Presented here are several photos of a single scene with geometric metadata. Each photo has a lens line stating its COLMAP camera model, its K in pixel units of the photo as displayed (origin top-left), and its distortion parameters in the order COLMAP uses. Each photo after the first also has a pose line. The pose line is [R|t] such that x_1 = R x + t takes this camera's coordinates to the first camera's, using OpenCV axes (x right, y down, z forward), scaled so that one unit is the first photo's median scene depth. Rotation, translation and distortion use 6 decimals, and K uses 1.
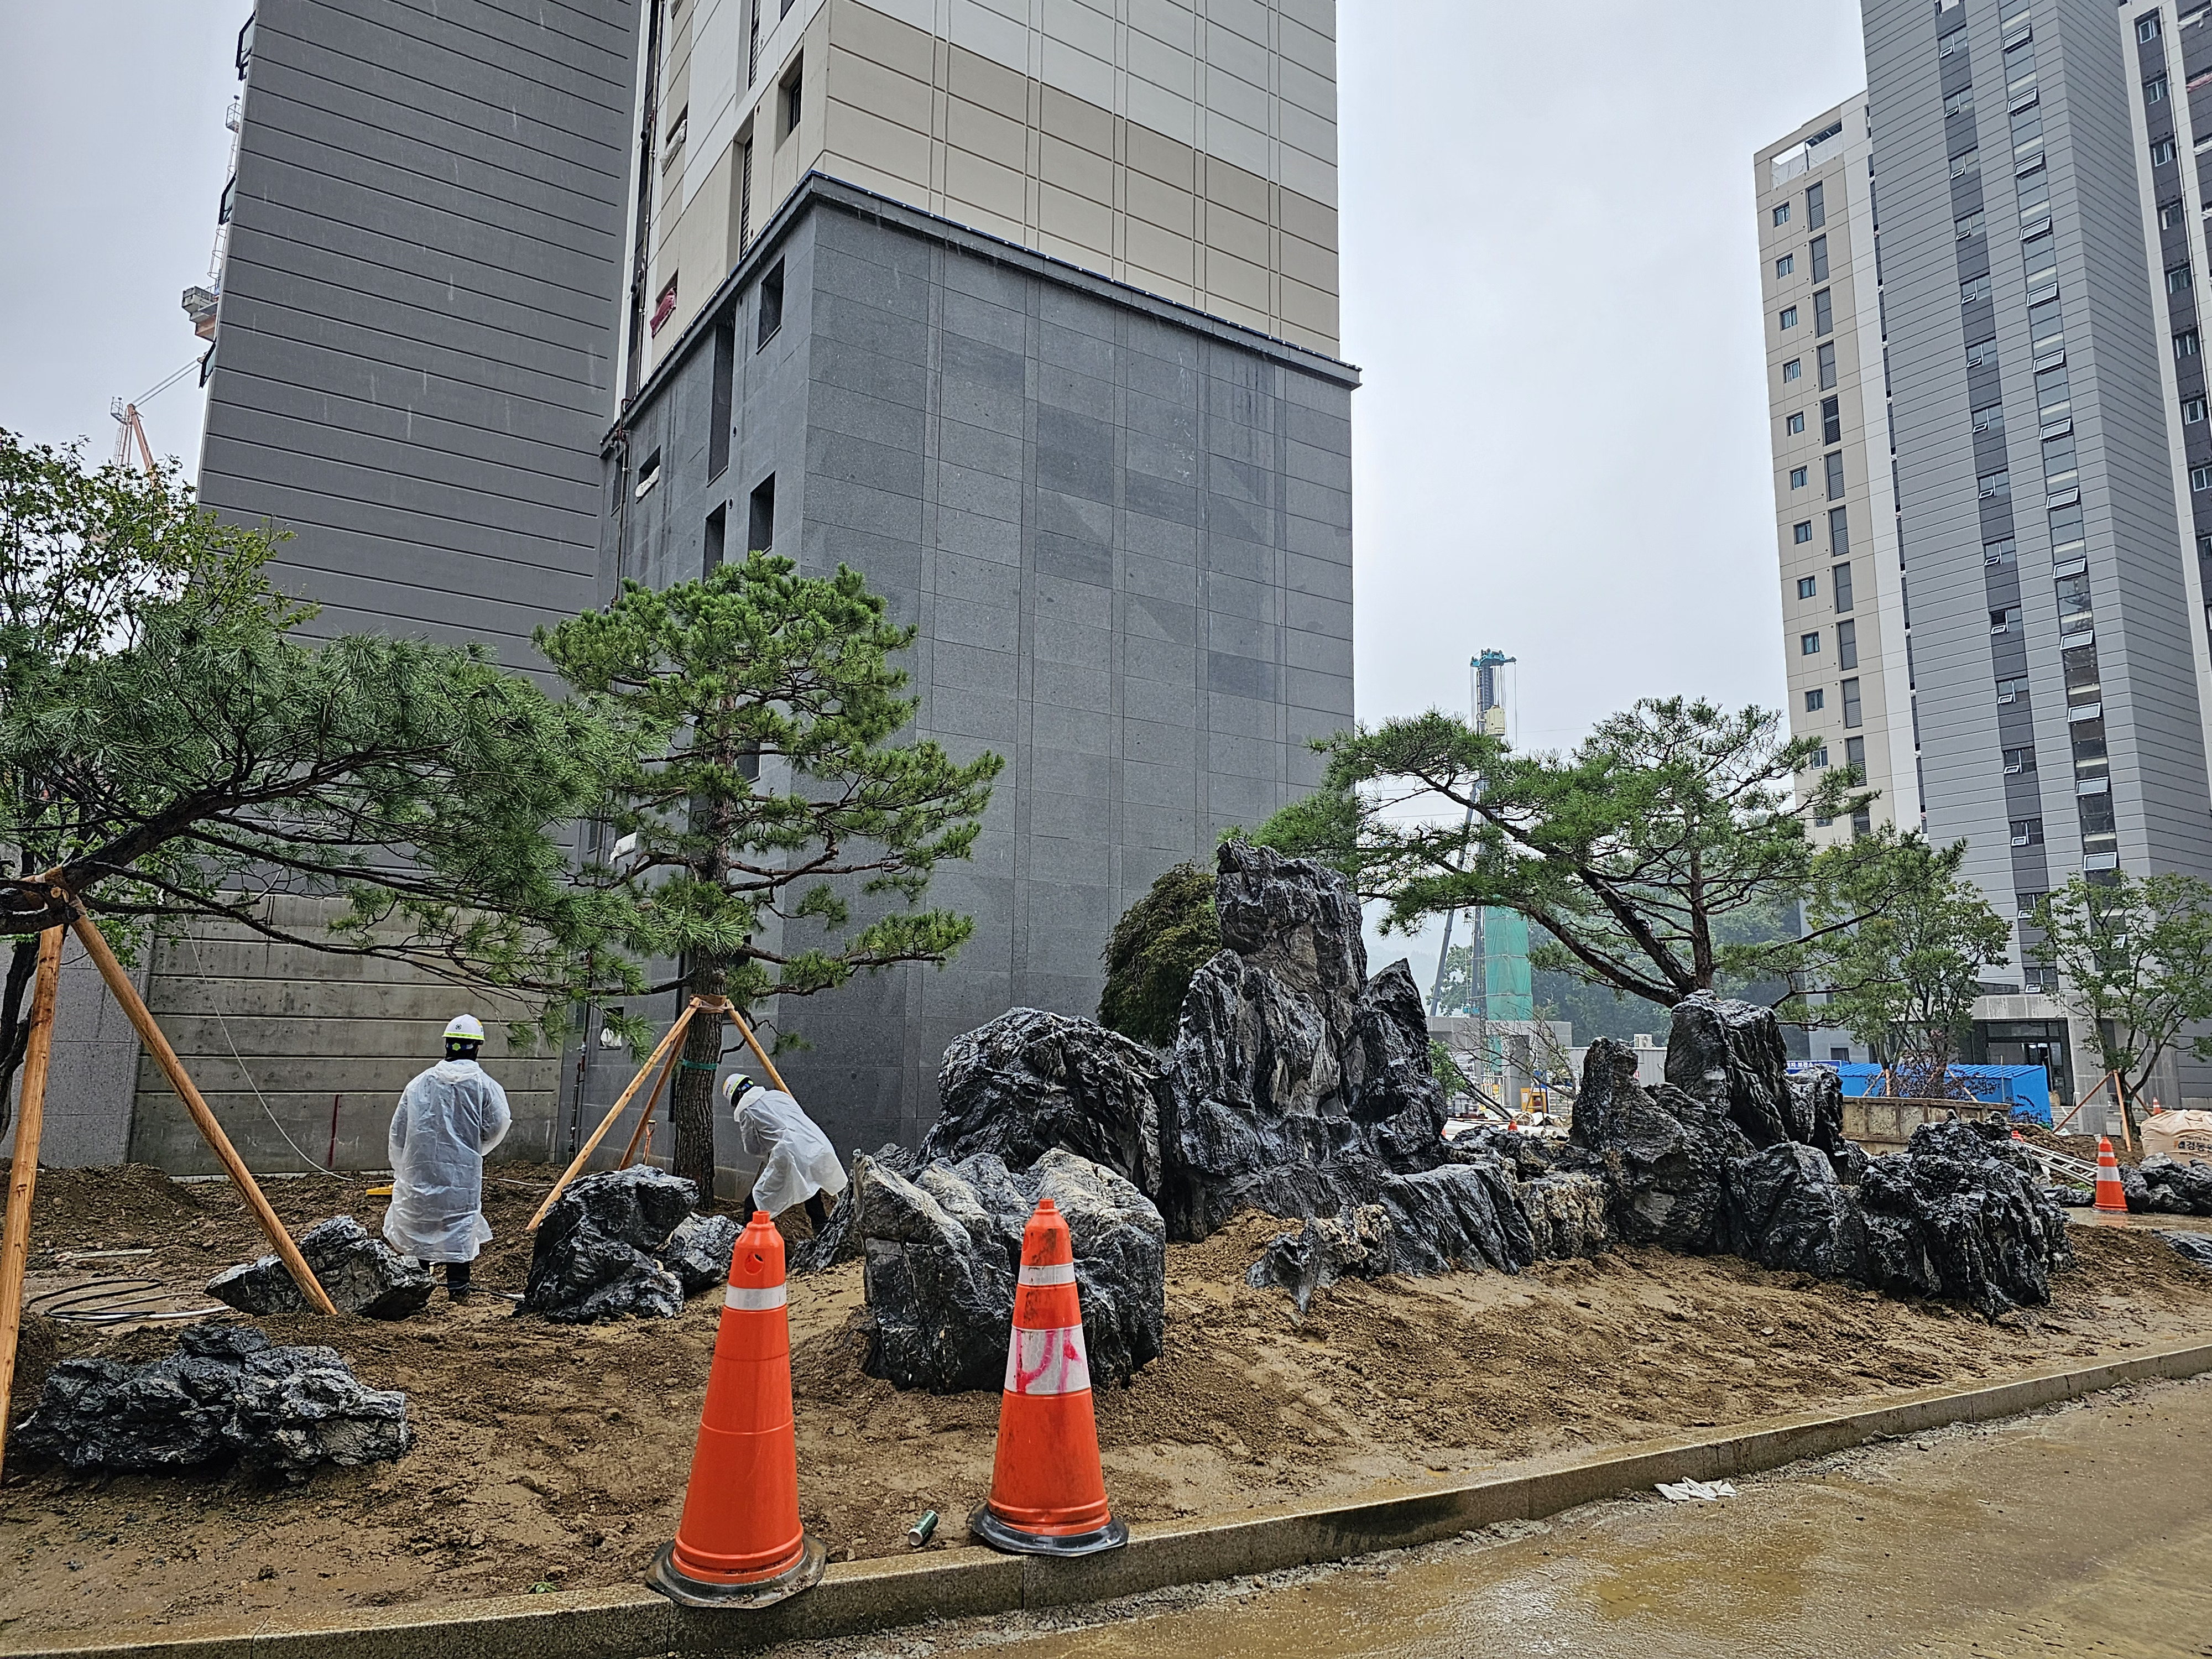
lens RADIAL K [[1478.7, 0, 1103.4], [0, 1478.7, 800.9], [0, 0, 1]] dist [0.079901, -0.078647]
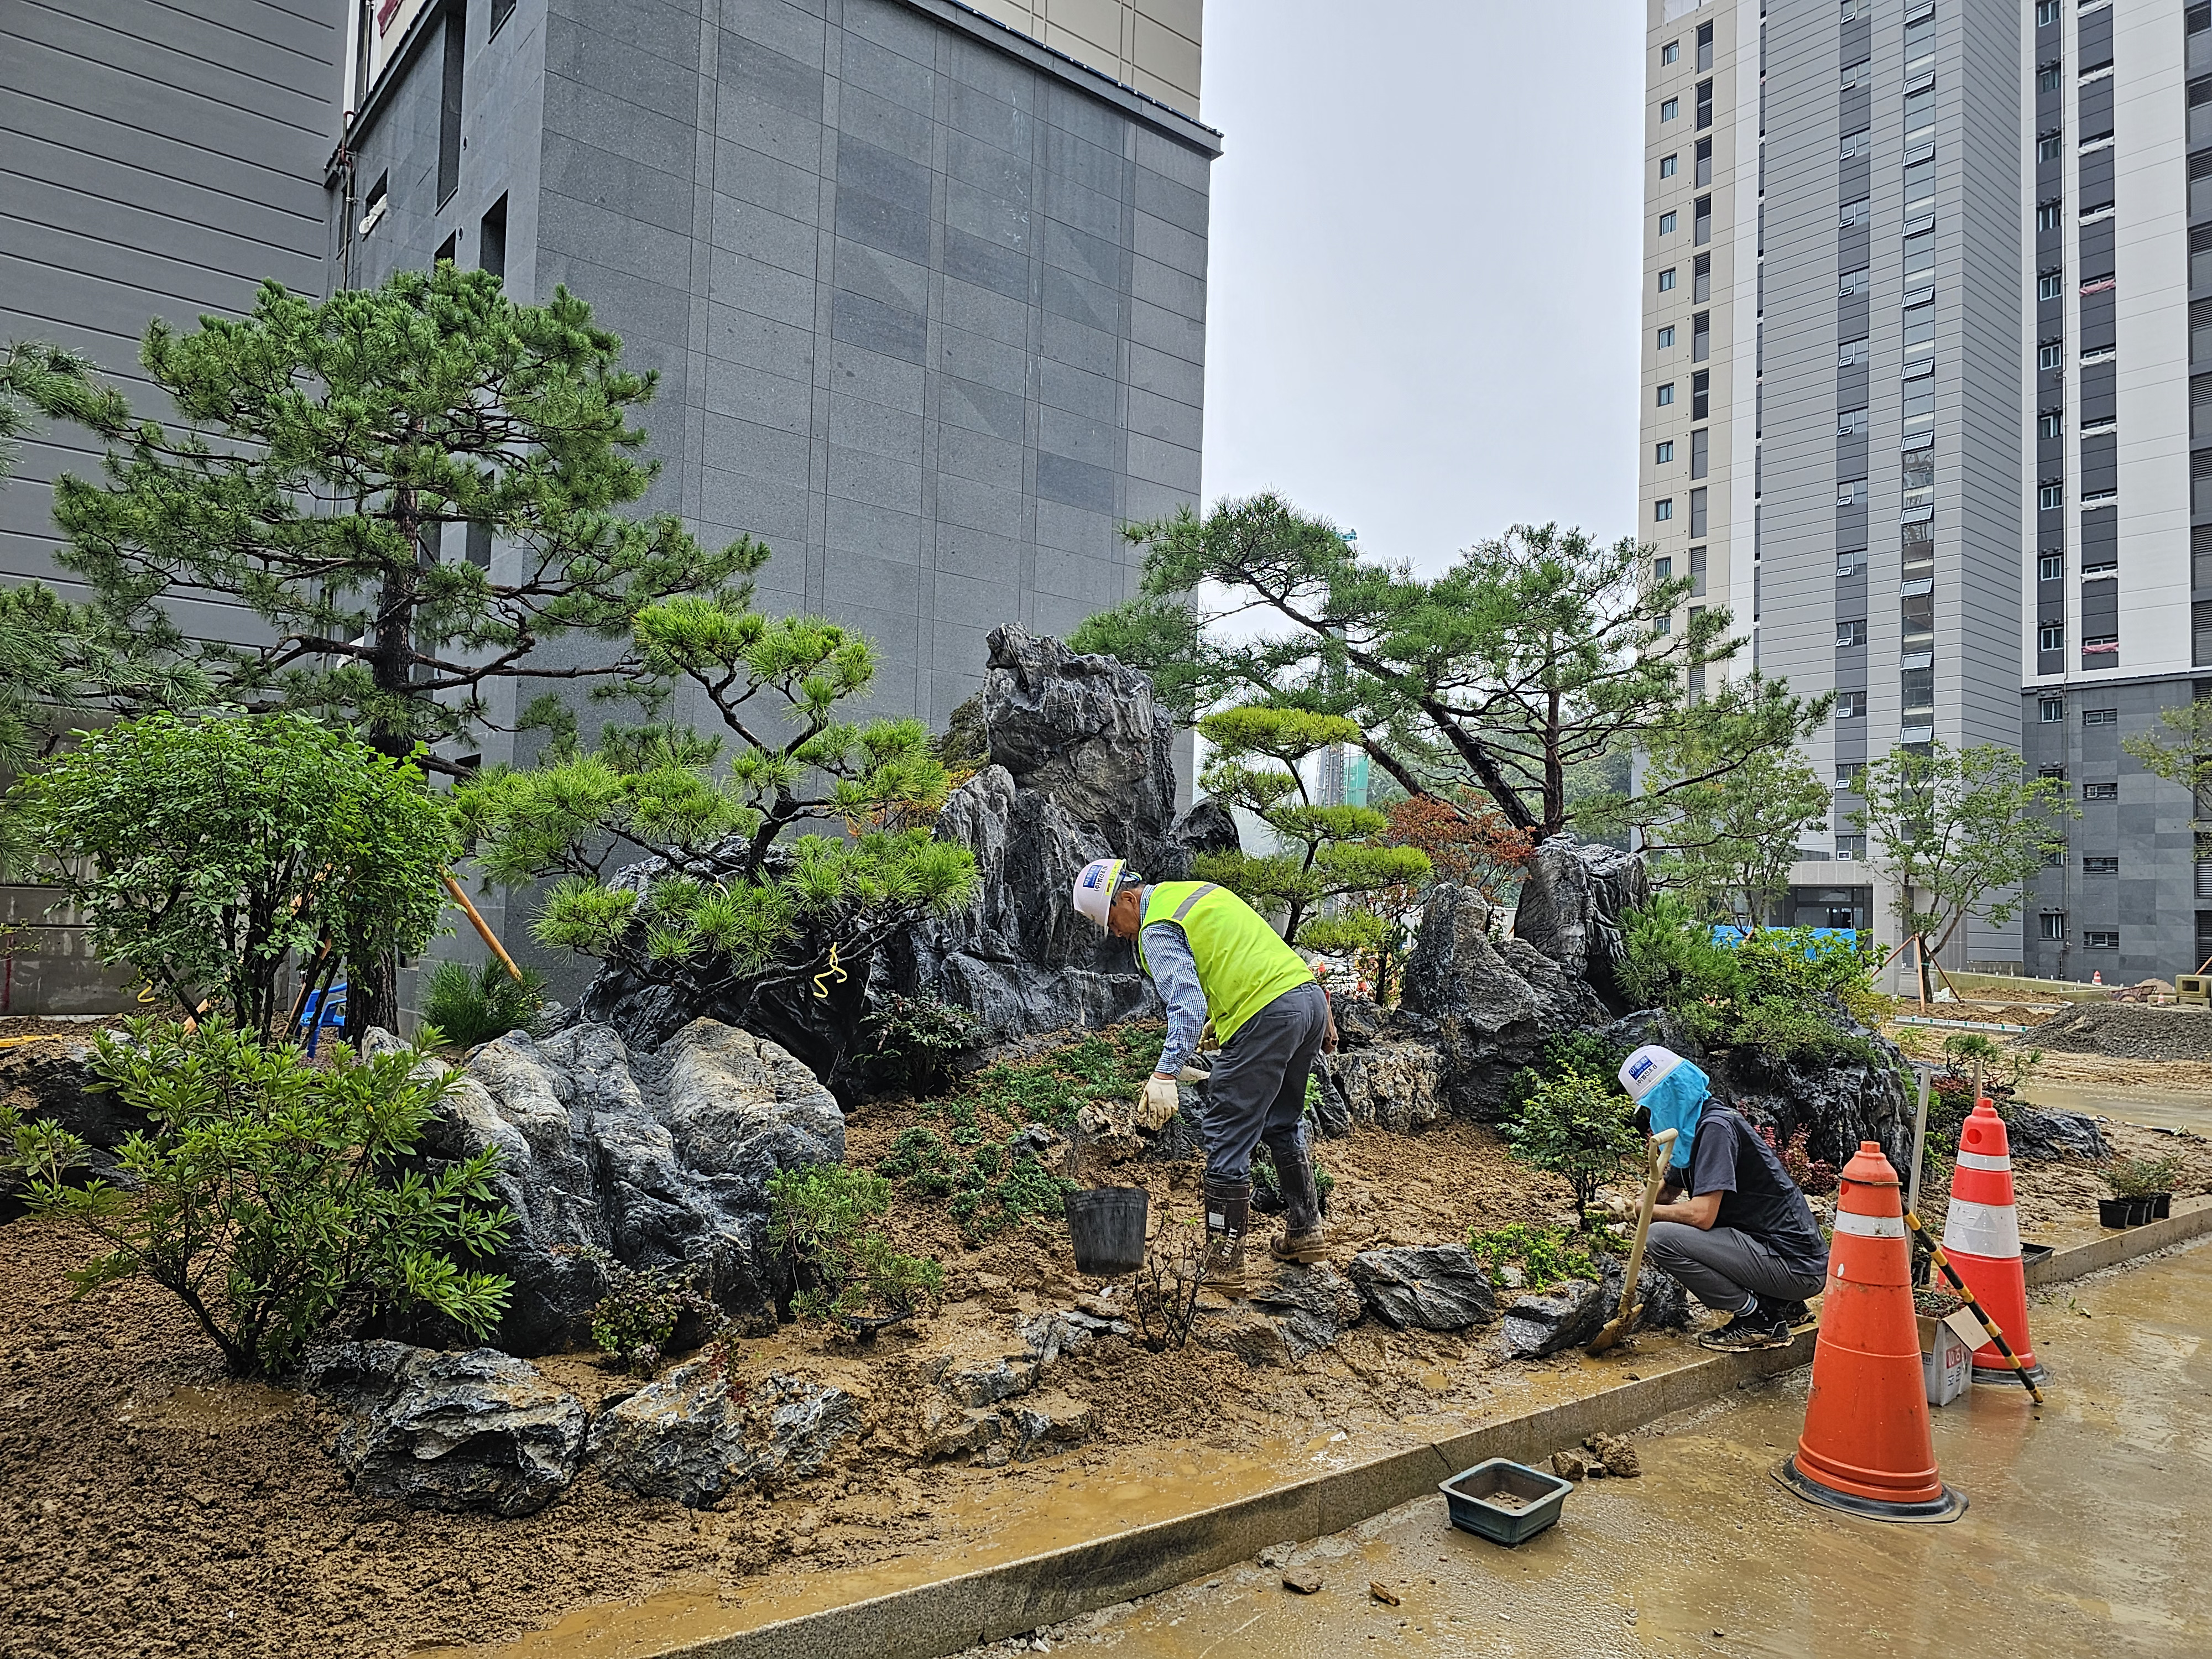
lens RADIAL K [[1483.8, 0, 1117.3], [0, 1483.8, 825.0], [0, 0, 1]] dist [0.075076, -0.076997]
pose [[0.993963, 0.024324, 0.106981, 0.031091], [-0.036294, 0.993112, 0.111405, 0.020137], [-0.103535, -0.114615, 0.988000, 0.102411]]
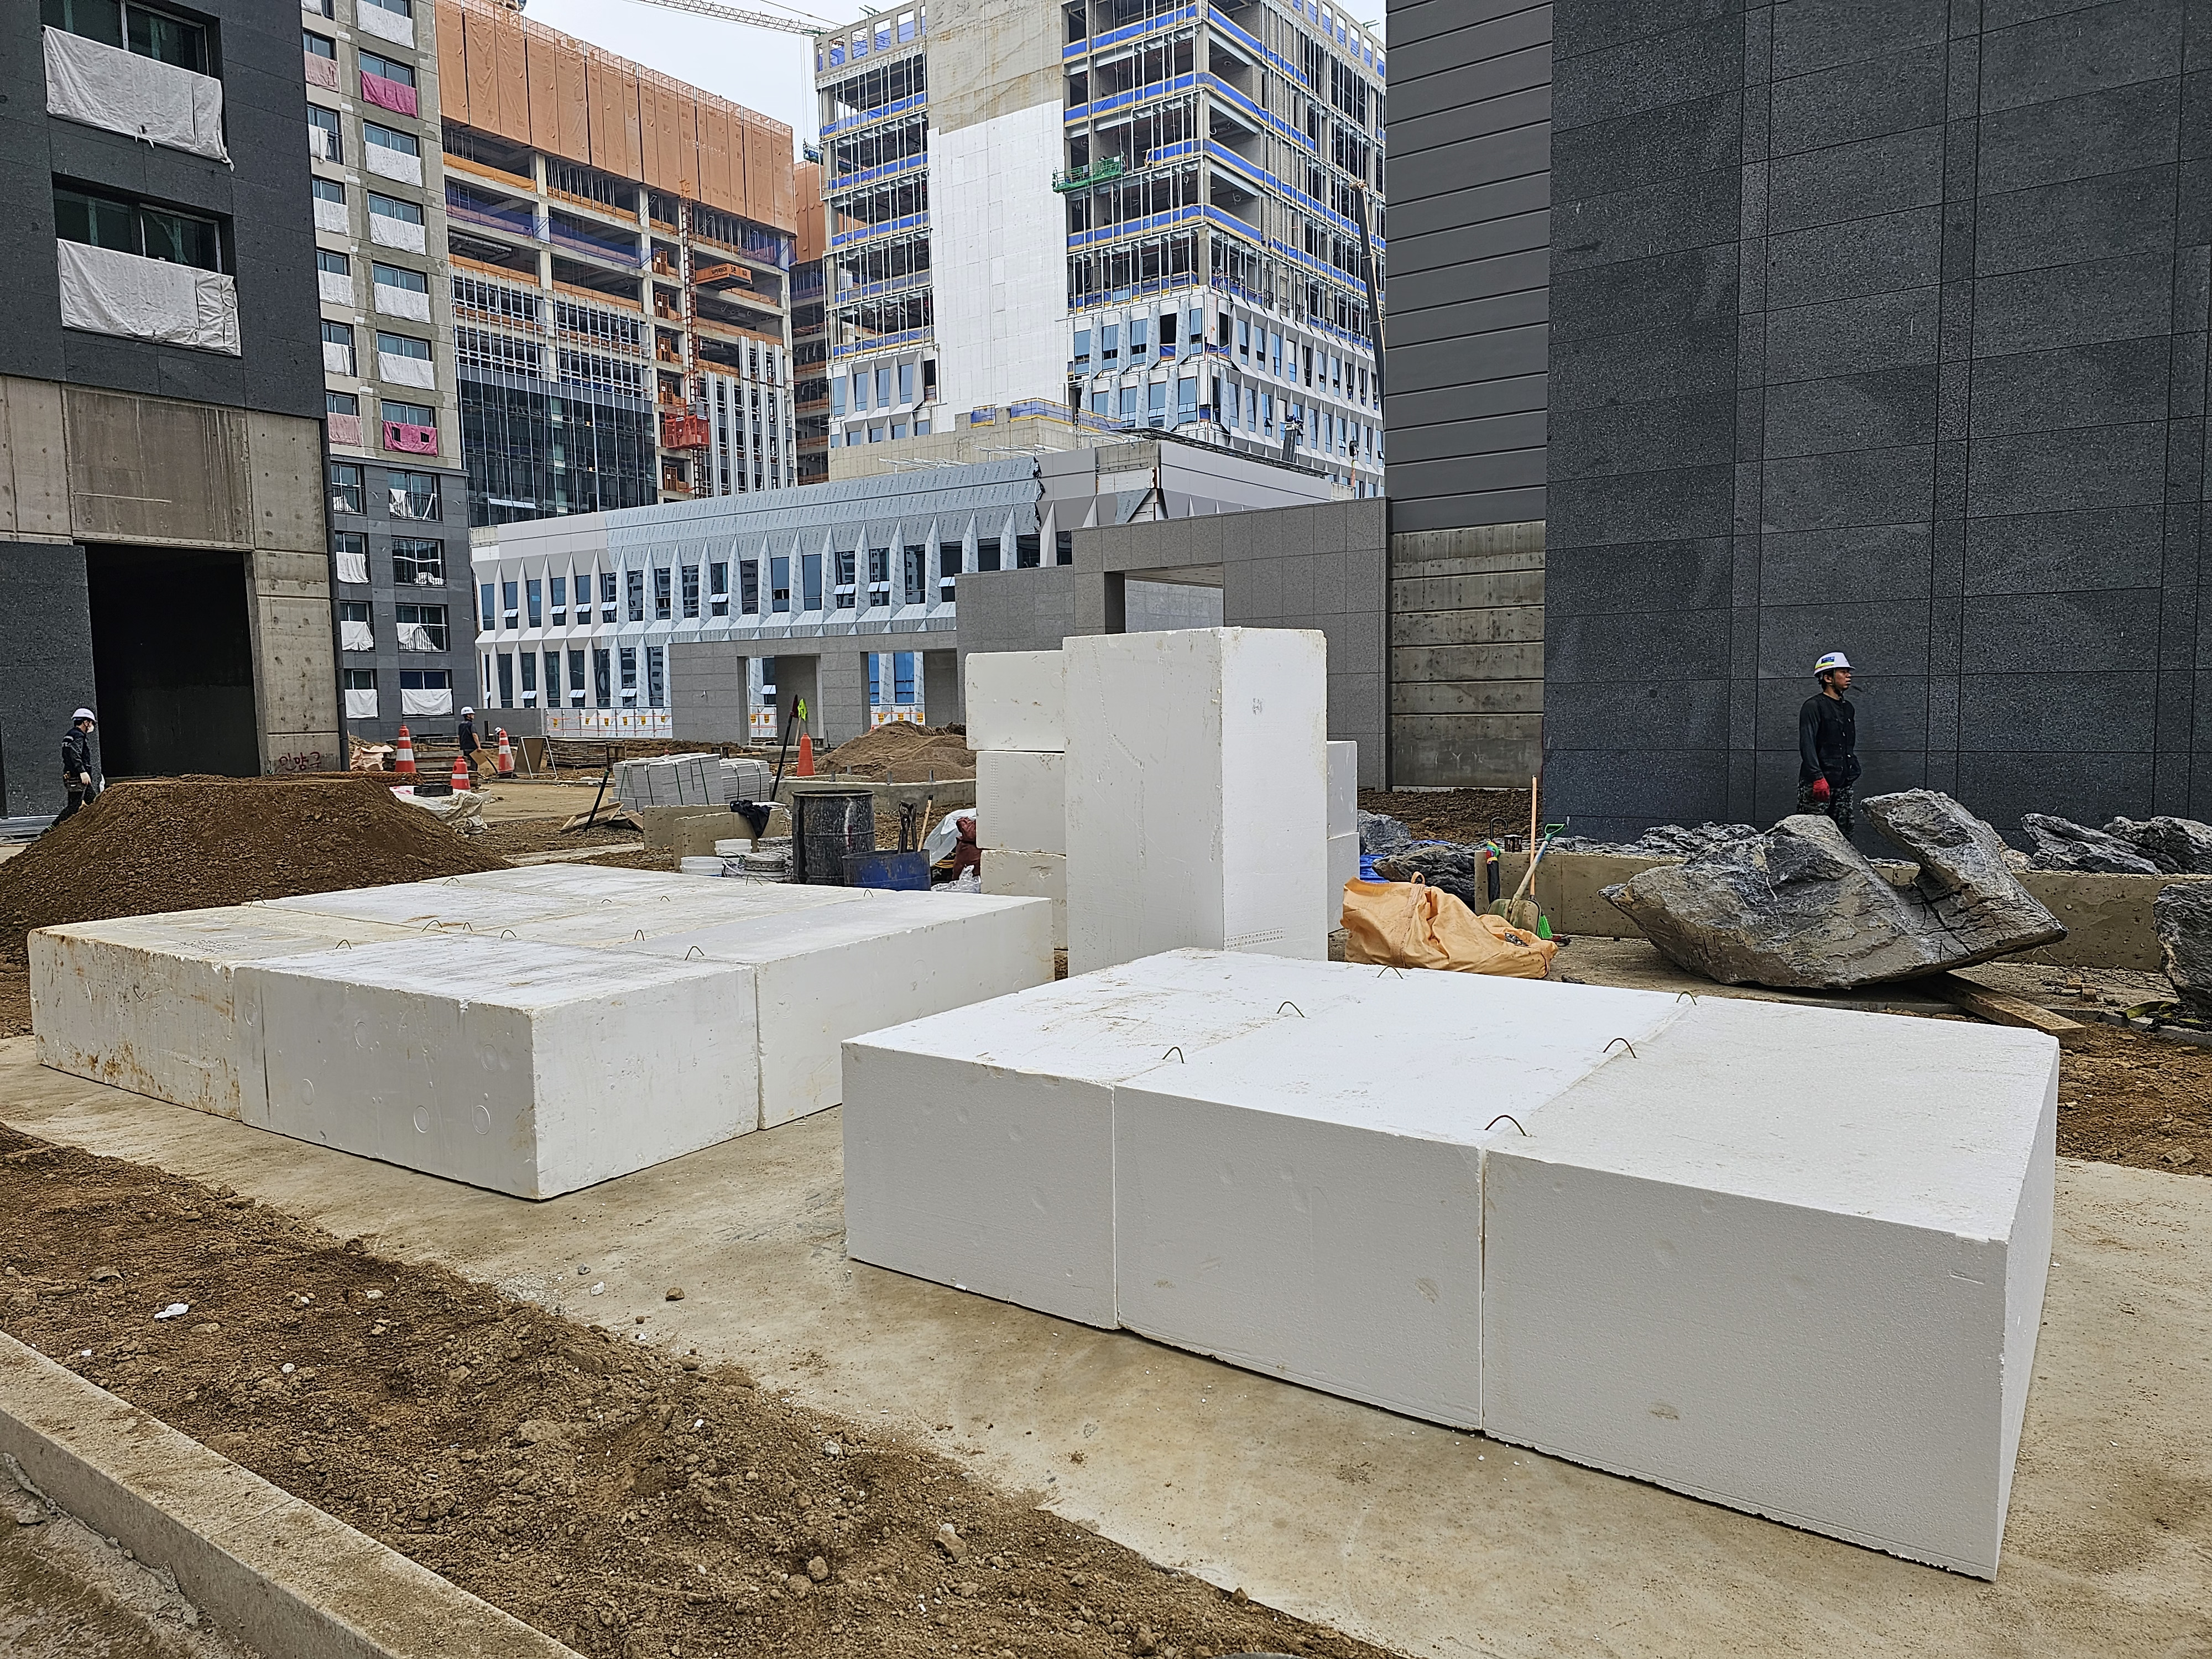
lens RADIAL K [[1483.8, 0, 1117.3], [0, 1483.8, 825.0], [0, 0, 1]] dist [0.075076, -0.076997]
pose [[0.376604, 0.058104, -0.924550, 0.370209], [0.192005, 0.971463, 0.139263, 0.081305], [0.906258, -0.229965, 0.354701, 0.415254]]
